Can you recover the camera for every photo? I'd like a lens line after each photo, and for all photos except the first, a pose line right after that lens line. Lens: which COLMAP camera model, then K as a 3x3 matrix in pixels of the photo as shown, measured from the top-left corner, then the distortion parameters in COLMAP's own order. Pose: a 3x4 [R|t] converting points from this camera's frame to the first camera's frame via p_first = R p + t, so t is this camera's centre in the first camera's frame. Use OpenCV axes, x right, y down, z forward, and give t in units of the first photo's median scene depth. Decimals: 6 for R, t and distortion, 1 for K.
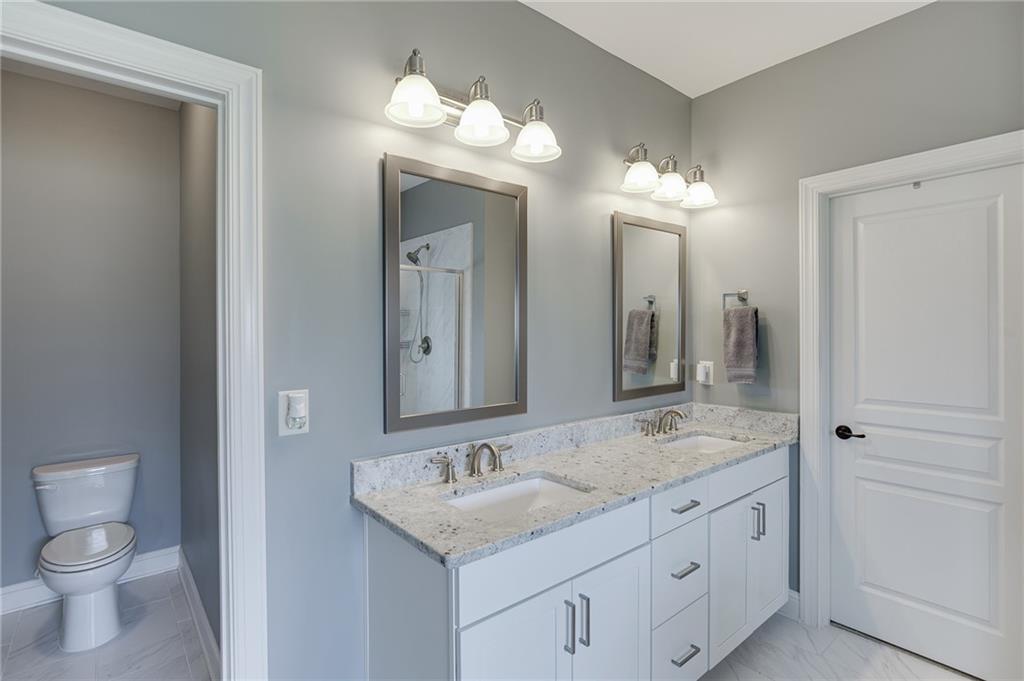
lens RADIAL K [[494.1, 0, 514.0], [0, 494.1, 334.3], [0, 0, 1]] dist [0.000214, 0.000144]
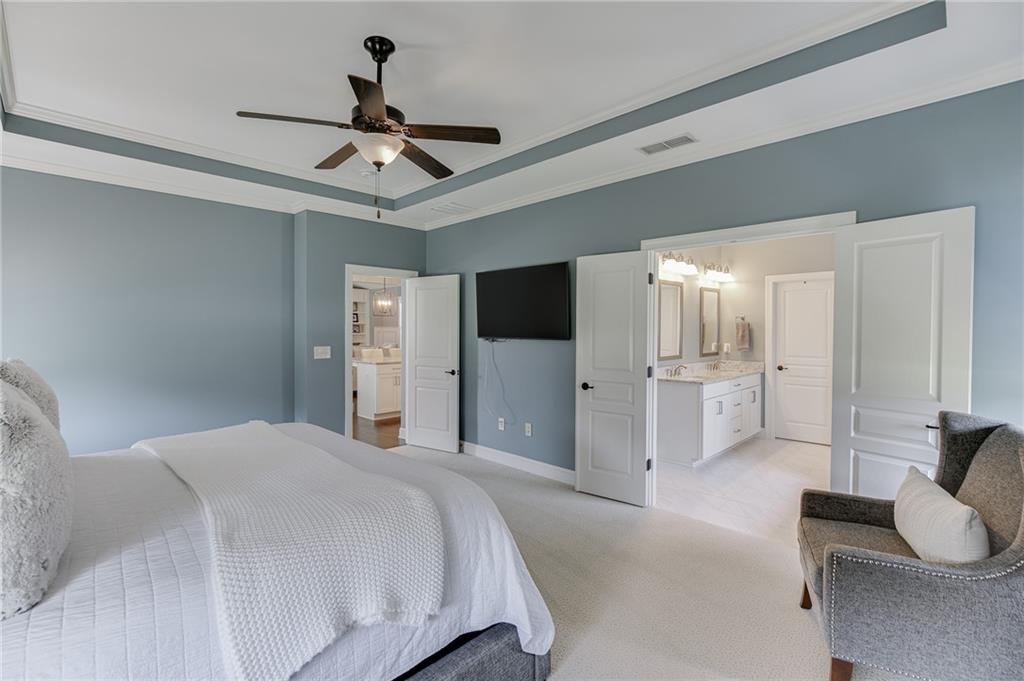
lens RADIAL K [[460.5, 0, 510.3], [0, 460.5, 334.6], [0, 0, 1]] dist [-0.009662, -0.000061]
pose [[0.995338, 0.004106, 0.096363, -1.016929], [-0.004669, 0.999973, 0.005626, 0.002838], [-0.096338, -0.006050, 0.995330, -1.322777]]
